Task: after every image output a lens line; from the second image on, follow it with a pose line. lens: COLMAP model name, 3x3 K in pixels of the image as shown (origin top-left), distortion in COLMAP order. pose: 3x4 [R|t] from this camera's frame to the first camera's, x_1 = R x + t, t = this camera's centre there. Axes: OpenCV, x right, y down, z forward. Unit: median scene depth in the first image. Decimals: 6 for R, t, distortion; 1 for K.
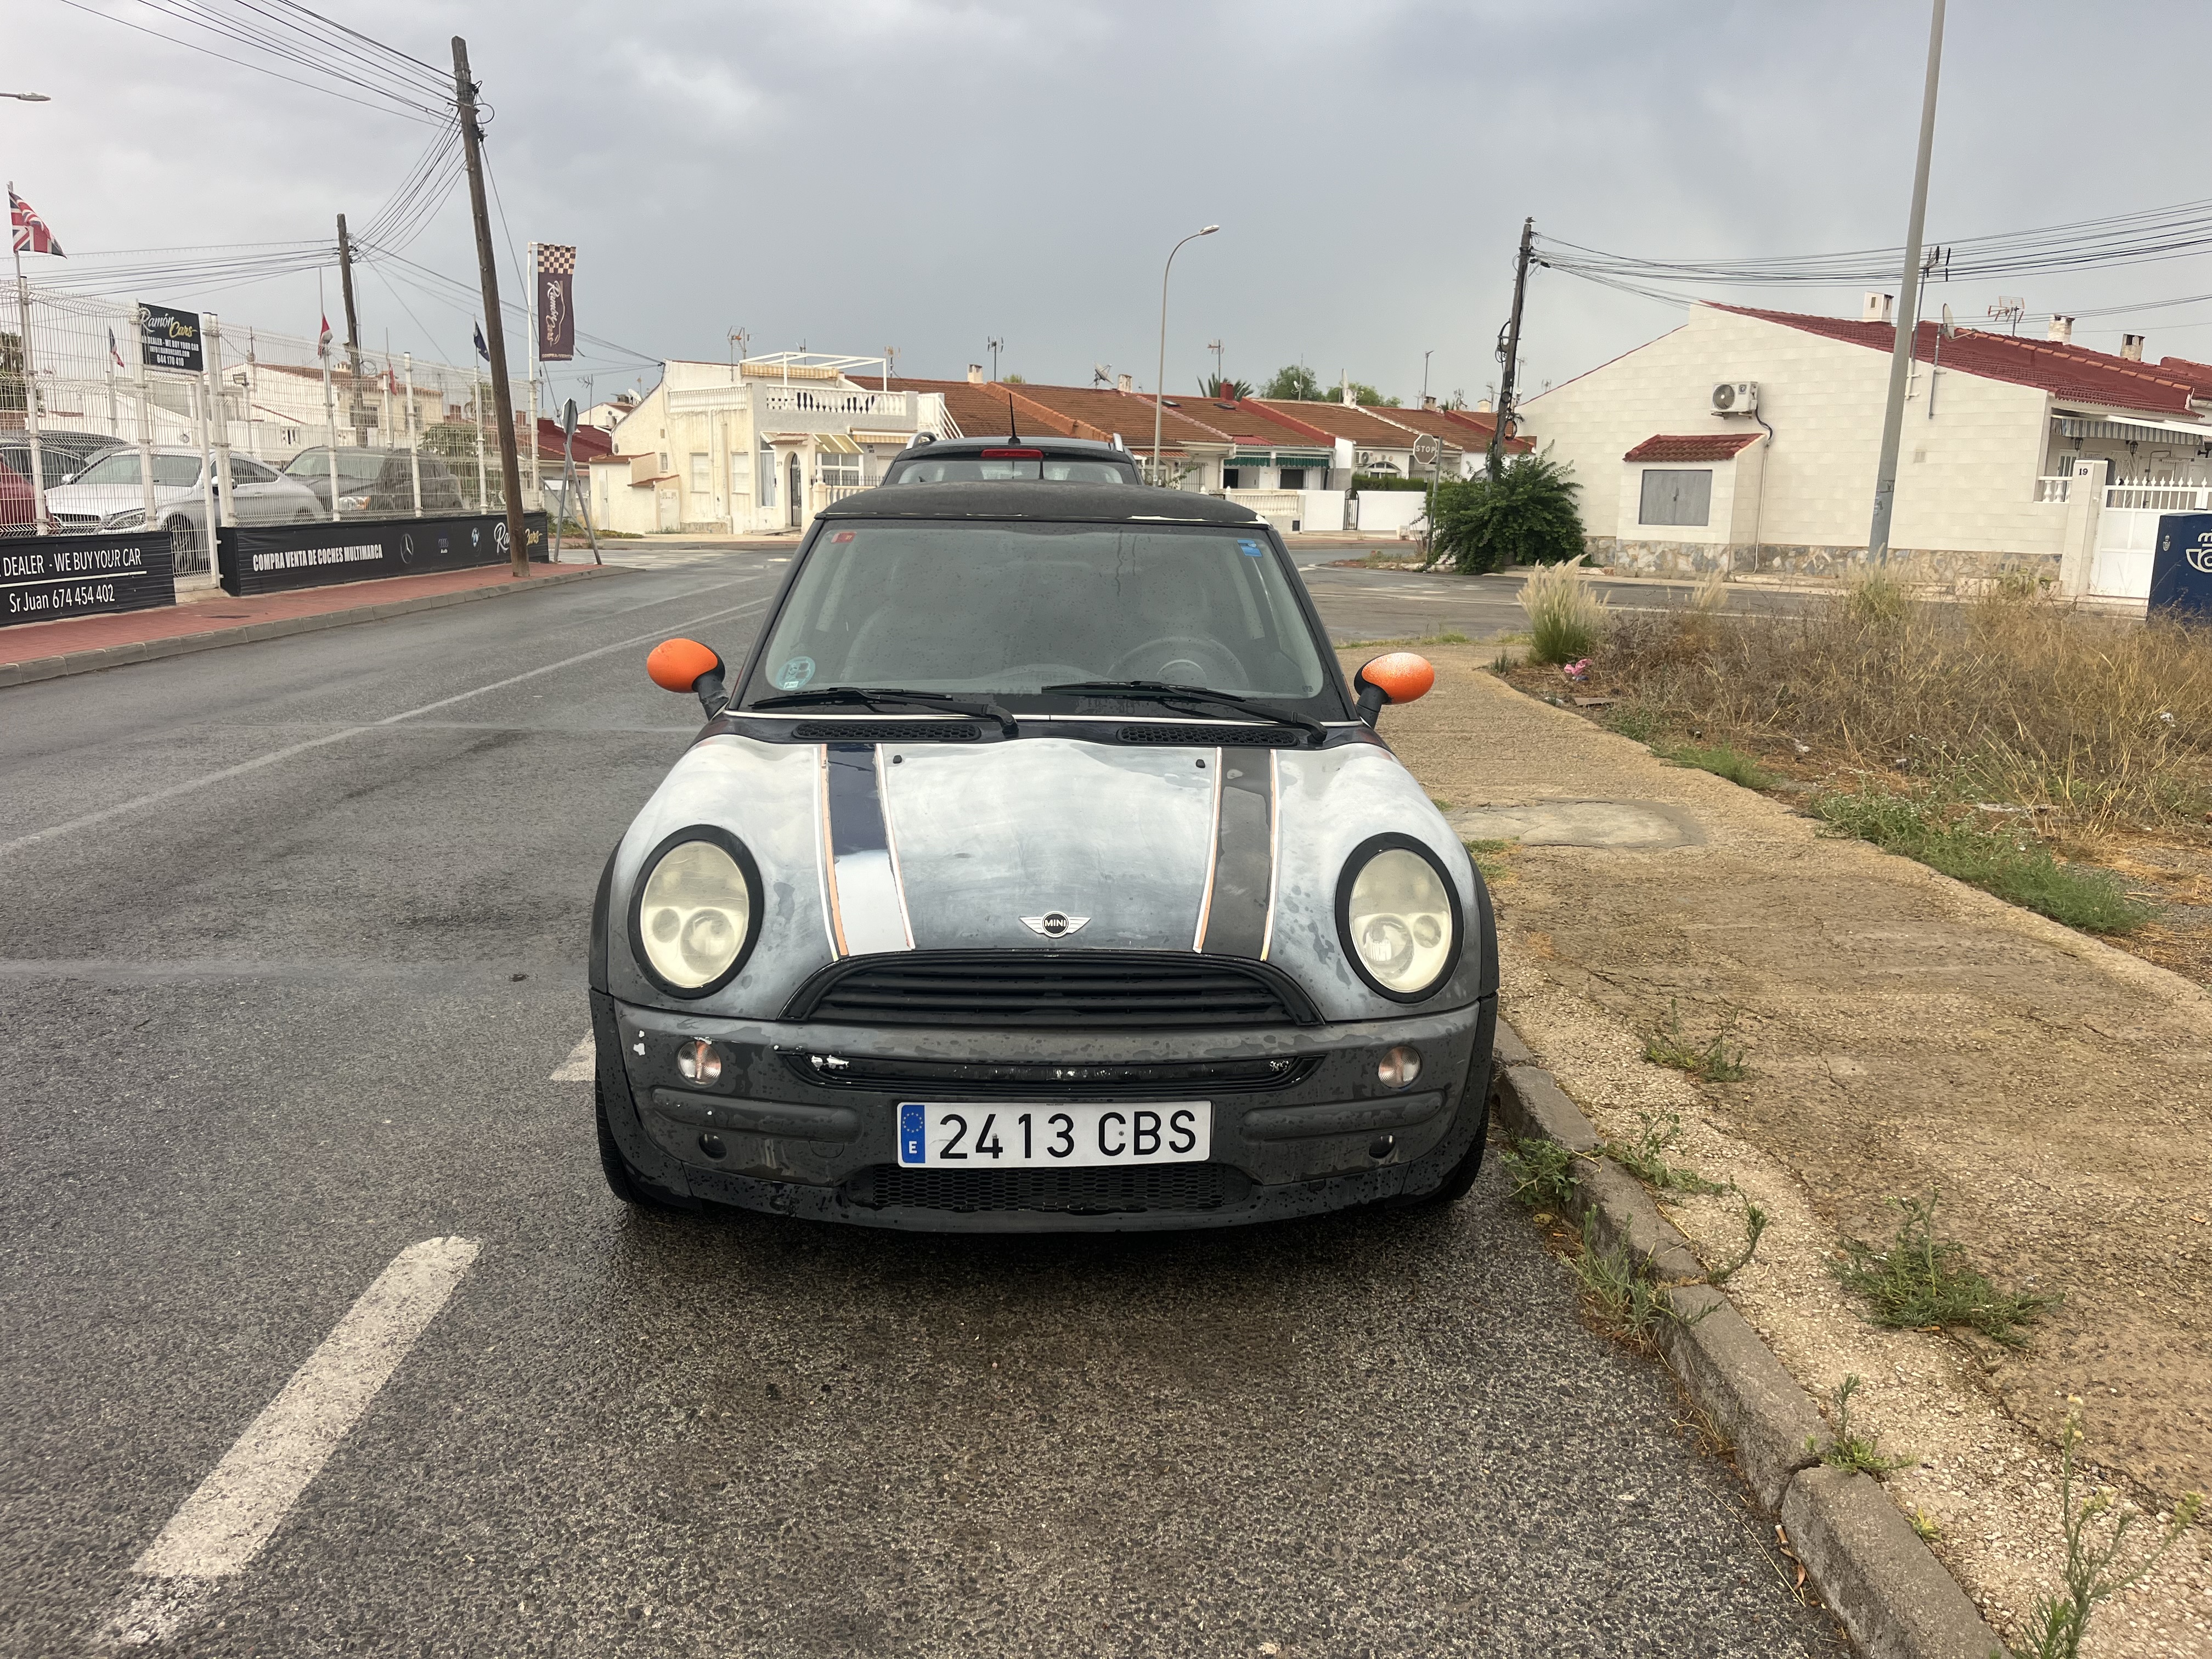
lens RADIAL K [[1643.4, 0, 1106.0], [0, 1643.4, 829.5], [0, 0, 1]] dist [0.084851, -0.151592]
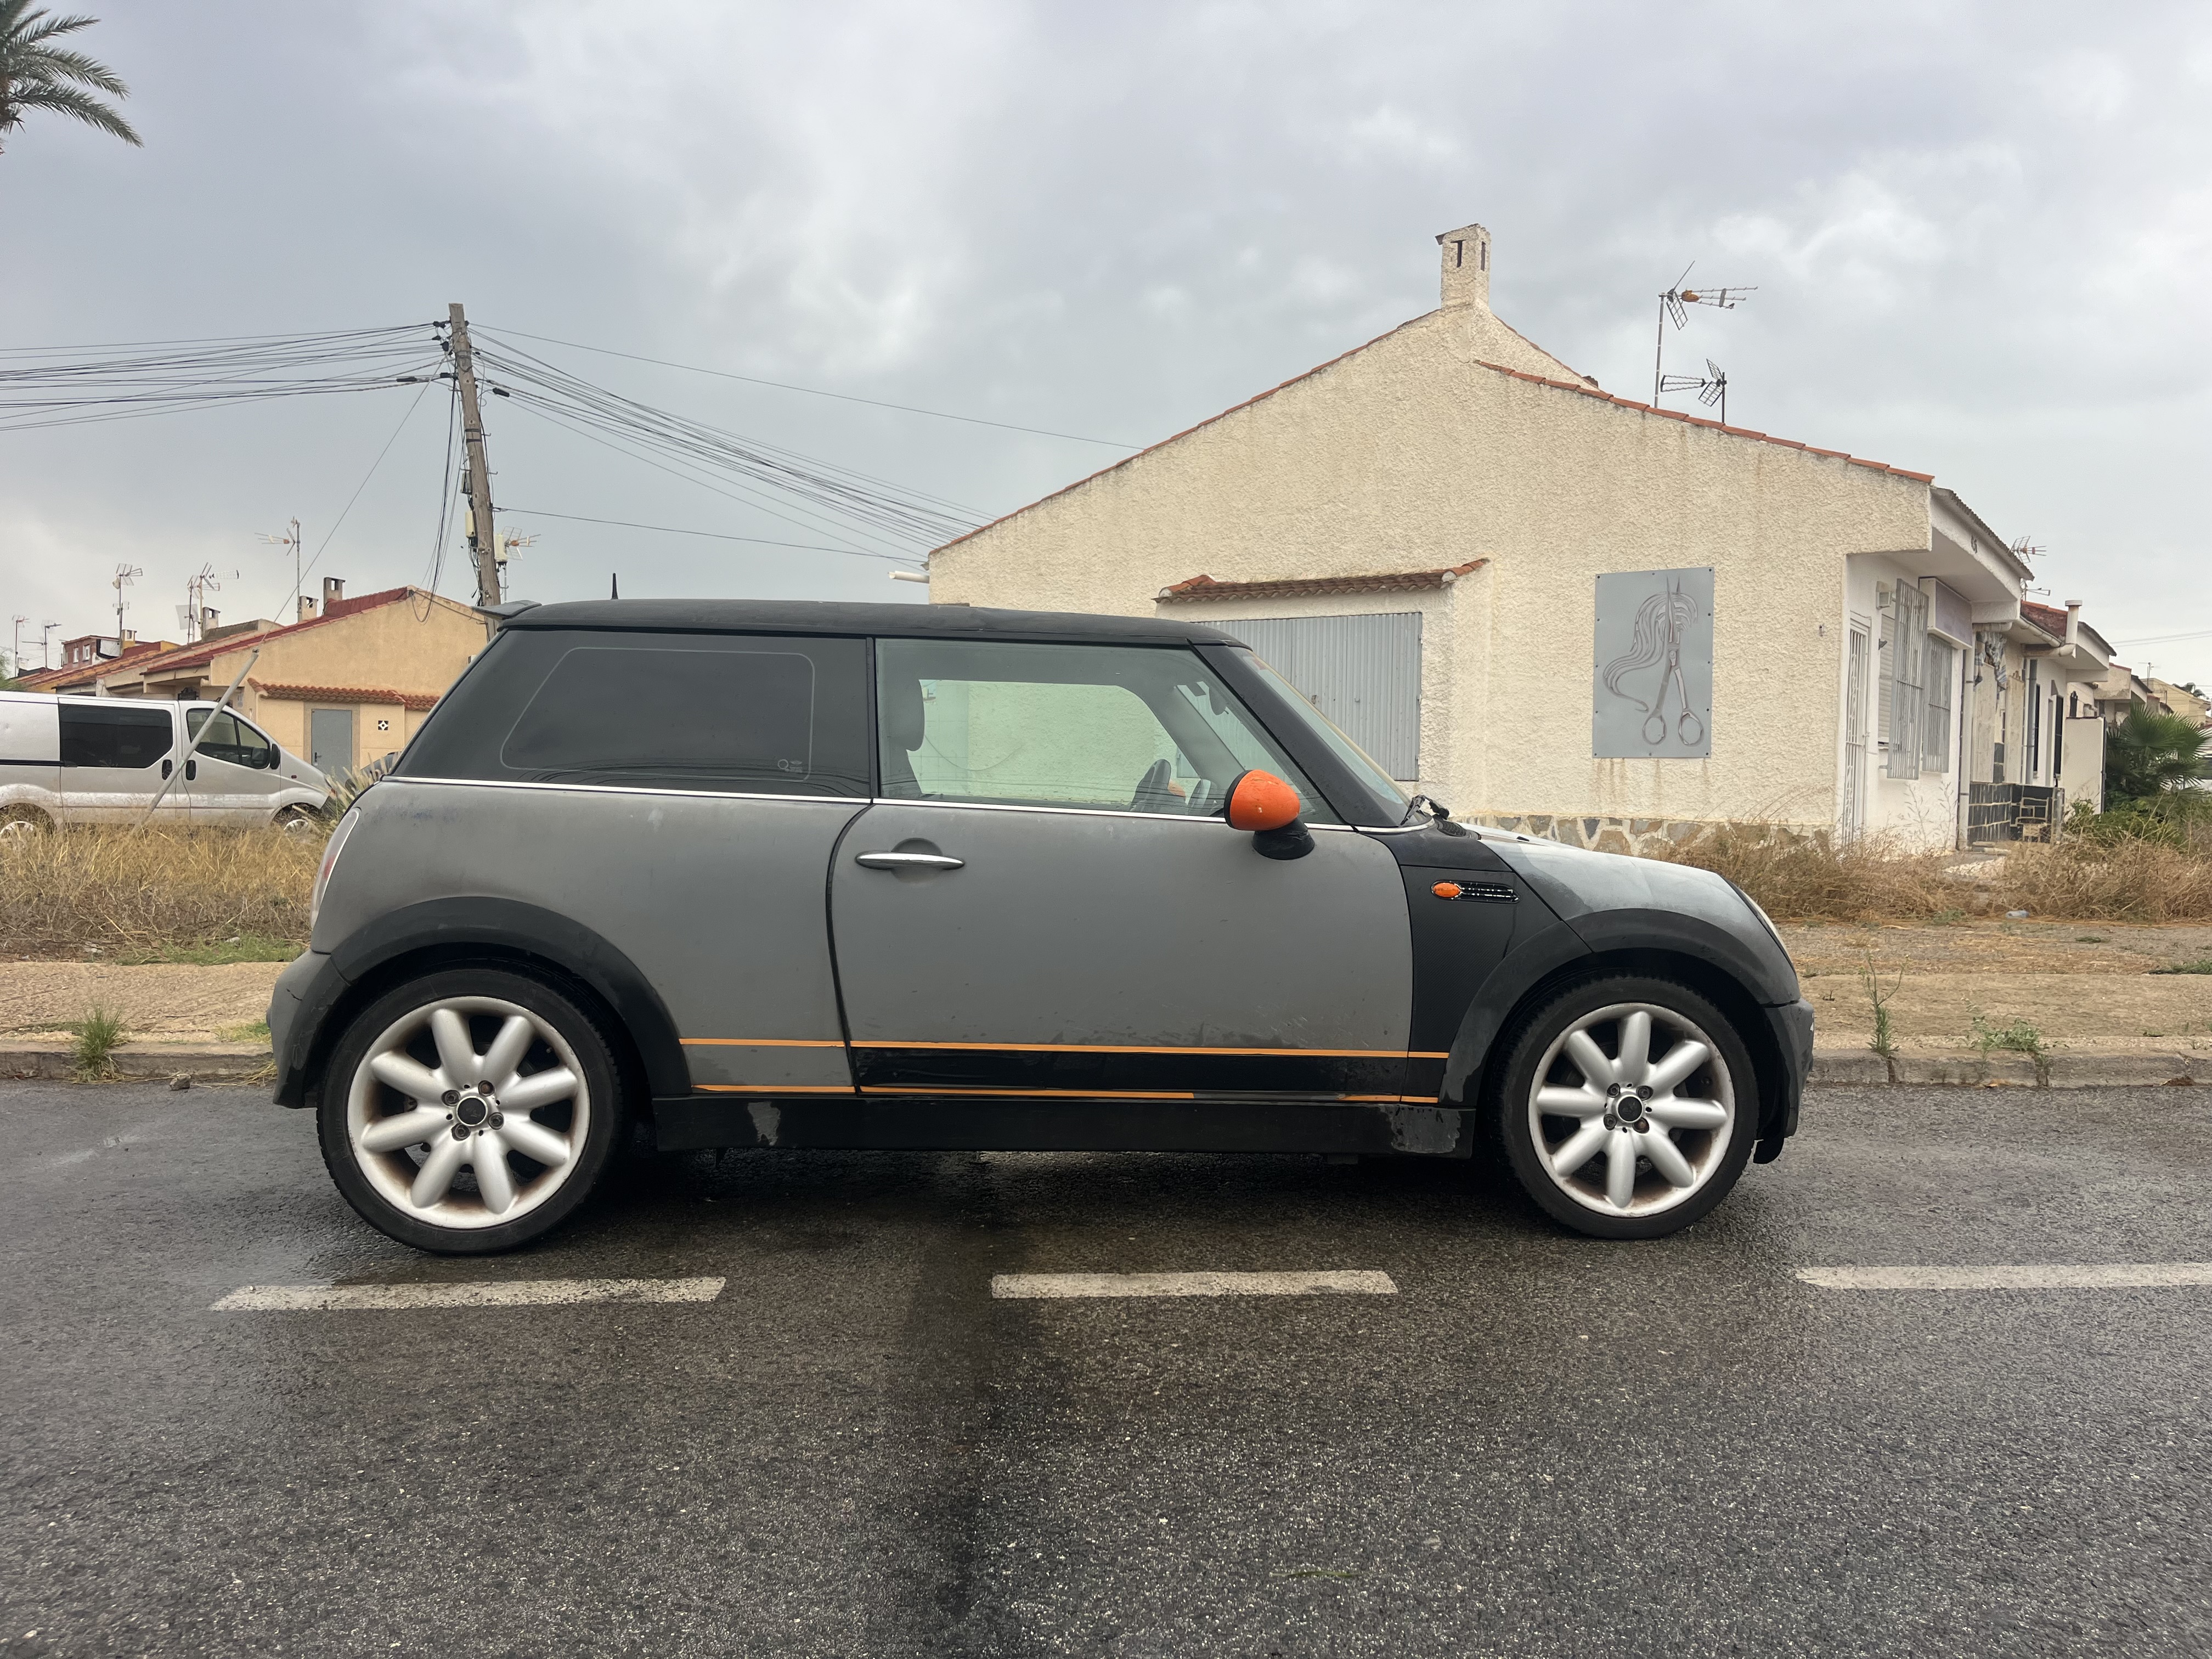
lens RADIAL K [[1662.8, 0, 1106.0], [0, 1662.8, 829.5], [0, 0, 1]] dist [0.050626, -0.065463]
pose [[-0.049796, -0.049979, 0.997508, -1.648756], [0.181210, 0.981719, 0.058234, -0.217038], [-0.982183, 0.183658, -0.039829, 1.627571]]
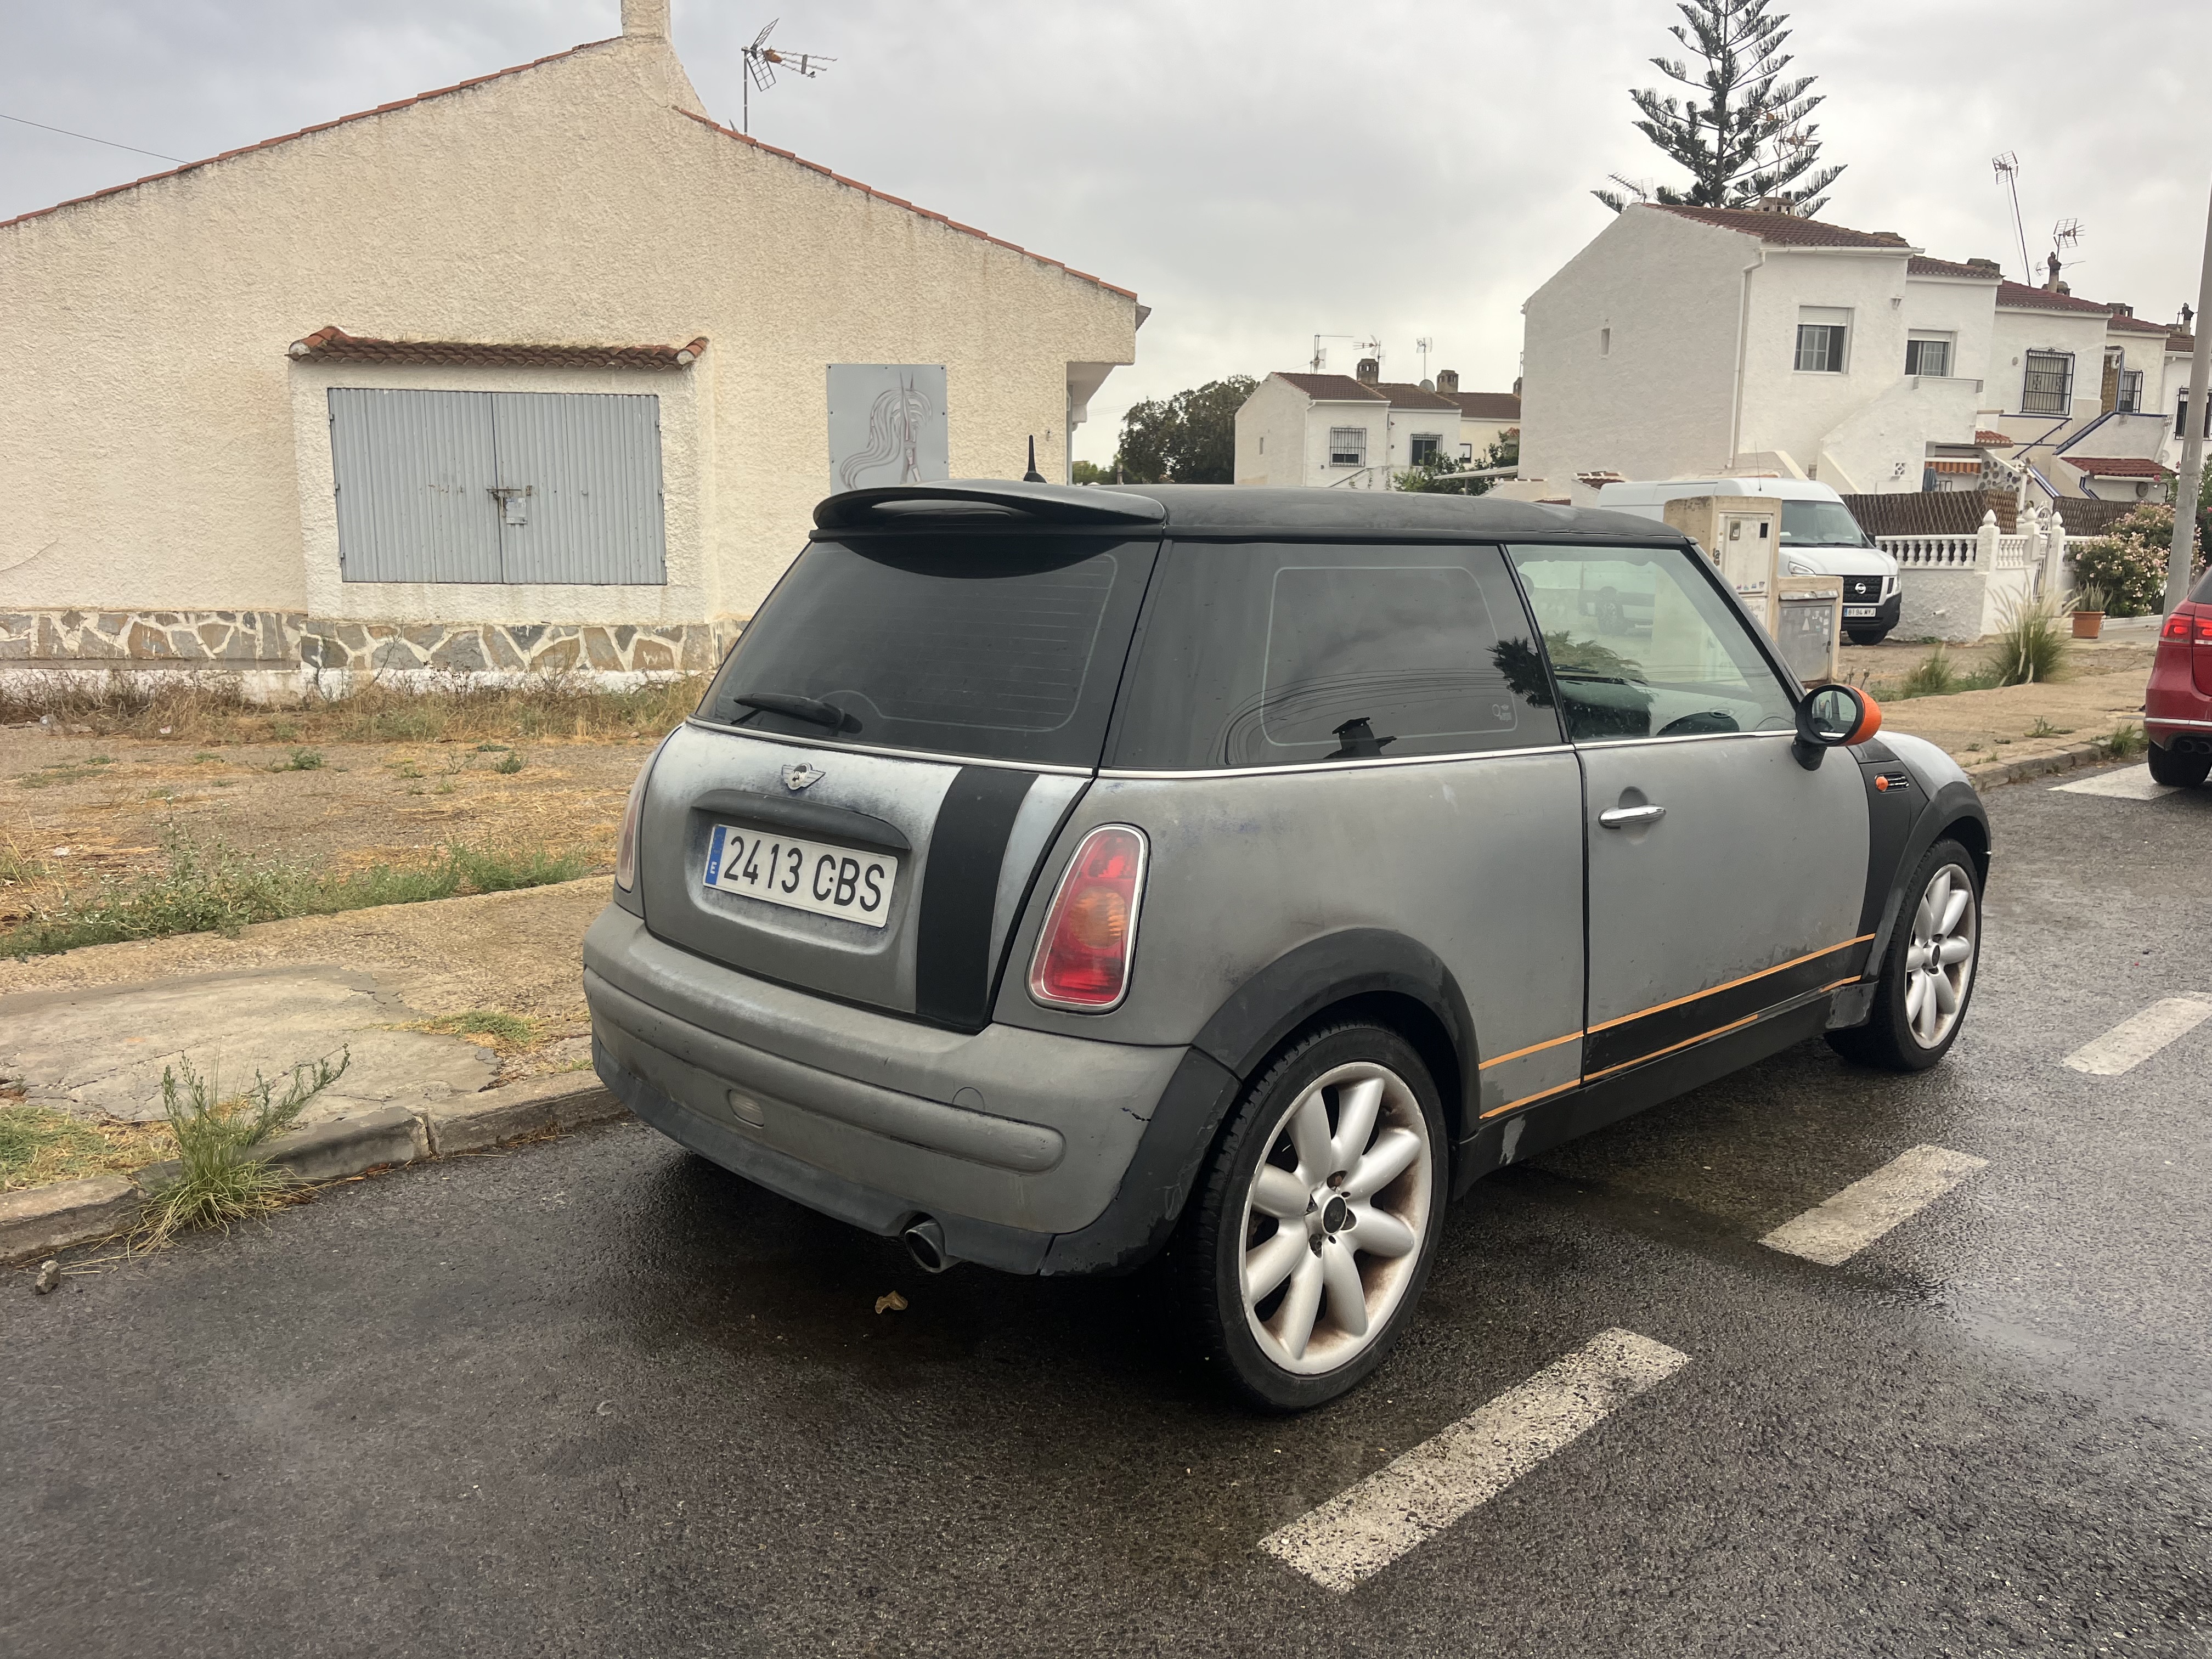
lens RADIAL K [[1679.9, 0, 1106.0], [0, 1679.9, 829.5], [0, 0, 1]] dist [0.074116, -0.105097]
pose [[-0.664007, -0.141877, 0.734143, -0.966393], [0.132334, 0.944036, 0.302132, -0.525917], [-0.735923, 0.297769, -0.608072, 2.681216]]
